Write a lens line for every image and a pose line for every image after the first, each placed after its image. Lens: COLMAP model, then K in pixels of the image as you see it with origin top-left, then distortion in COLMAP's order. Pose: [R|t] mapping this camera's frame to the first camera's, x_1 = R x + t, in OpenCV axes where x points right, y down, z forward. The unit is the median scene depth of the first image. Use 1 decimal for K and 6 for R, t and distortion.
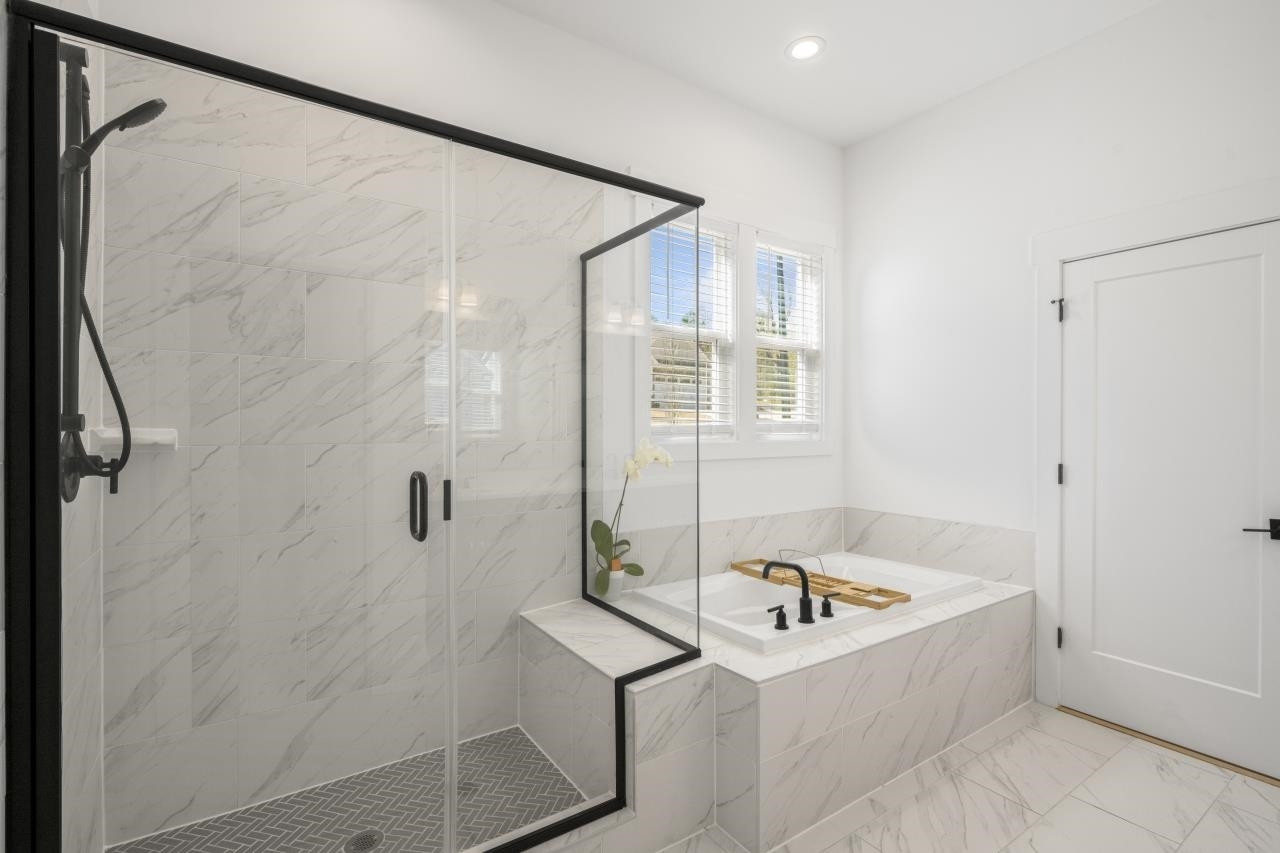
lens RADIAL K [[598.6, 0, 627.7], [0, 598.6, 428.2], [0, 0, 1]] dist [-0.001506, -0.000293]
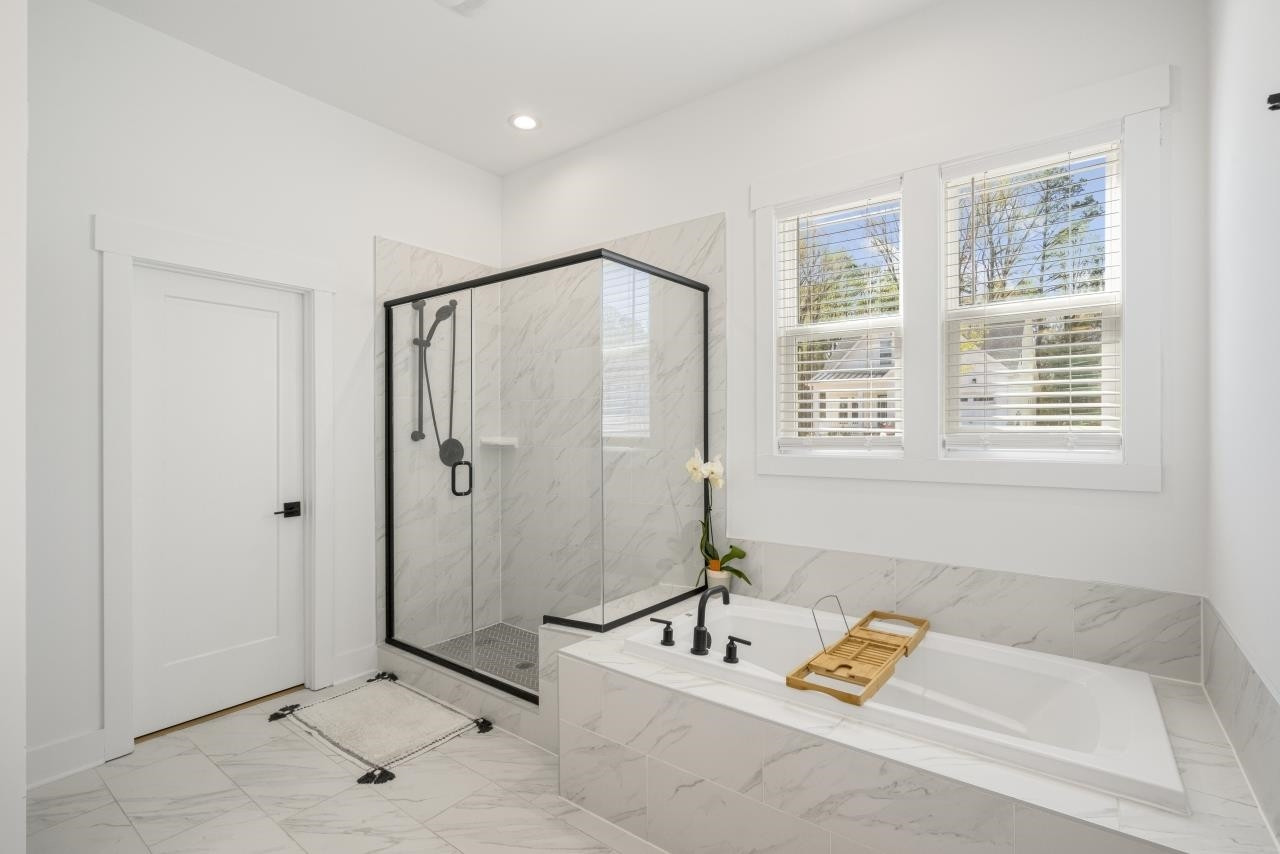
lens RADIAL K [[598.6, 0, 627.7], [0, 598.6, 428.7], [0, 0, 1]] dist [-0.001506, -0.000293]
pose [[0.302051, -0.004806, -0.953280, 1.156533], [-0.002394, 0.999980, -0.005800, -0.016287], [0.953289, 0.004034, 0.302034, 0.622208]]
